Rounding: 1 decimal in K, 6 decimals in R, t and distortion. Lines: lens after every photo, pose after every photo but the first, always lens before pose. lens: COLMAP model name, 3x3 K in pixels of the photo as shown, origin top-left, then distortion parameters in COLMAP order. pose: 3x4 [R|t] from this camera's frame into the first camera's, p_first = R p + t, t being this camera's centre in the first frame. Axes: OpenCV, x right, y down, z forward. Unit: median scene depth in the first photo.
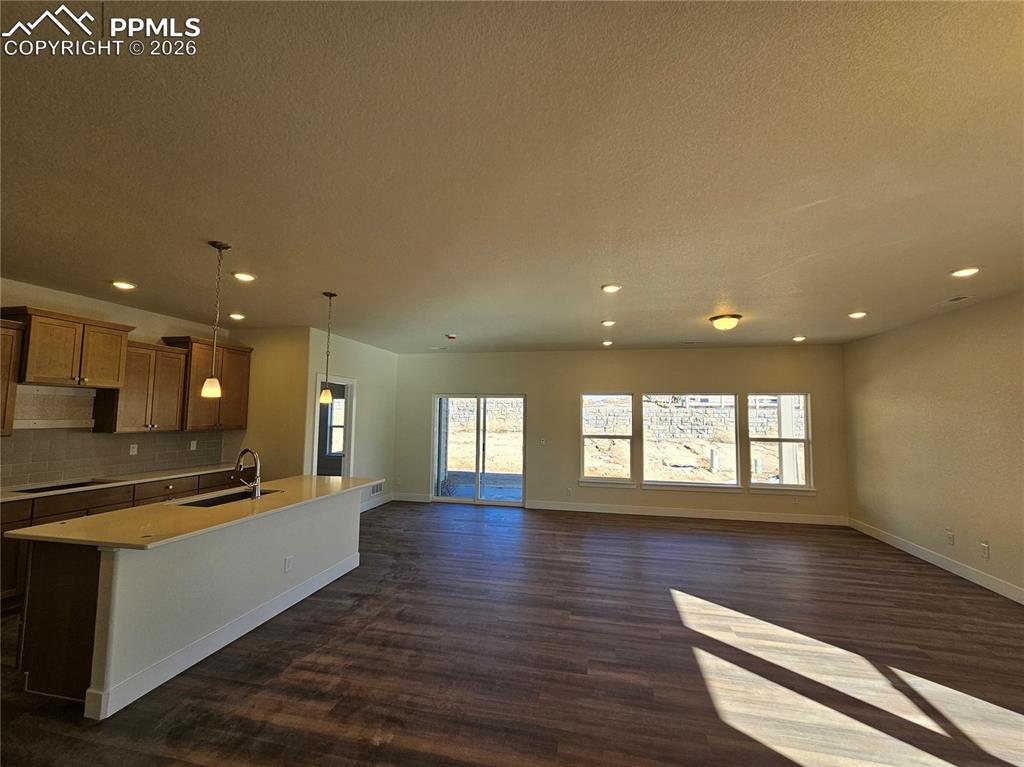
lens RADIAL K [[420.2, 0, 514.1], [0, 420.2, 380.4], [0, 0, 1]] dist [-0.002657, 0.001227]
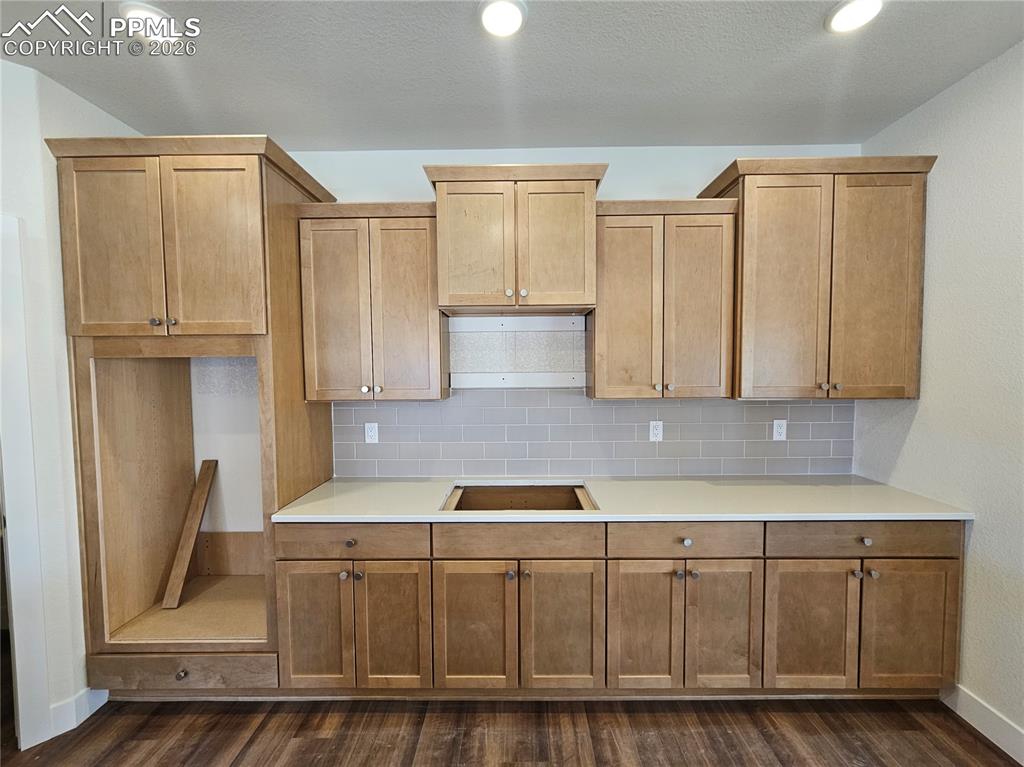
lens RADIAL K [[420.2, 0, 516.5], [0, 420.2, 388.1], [0, 0, 1]] dist [-0.002657, 0.001227]
pose [[0.196477, 0.030752, -0.980026, -0.376986], [0.097600, 0.993931, 0.050755, 0.060267], [0.975639, -0.105622, 0.192283, 0.630210]]
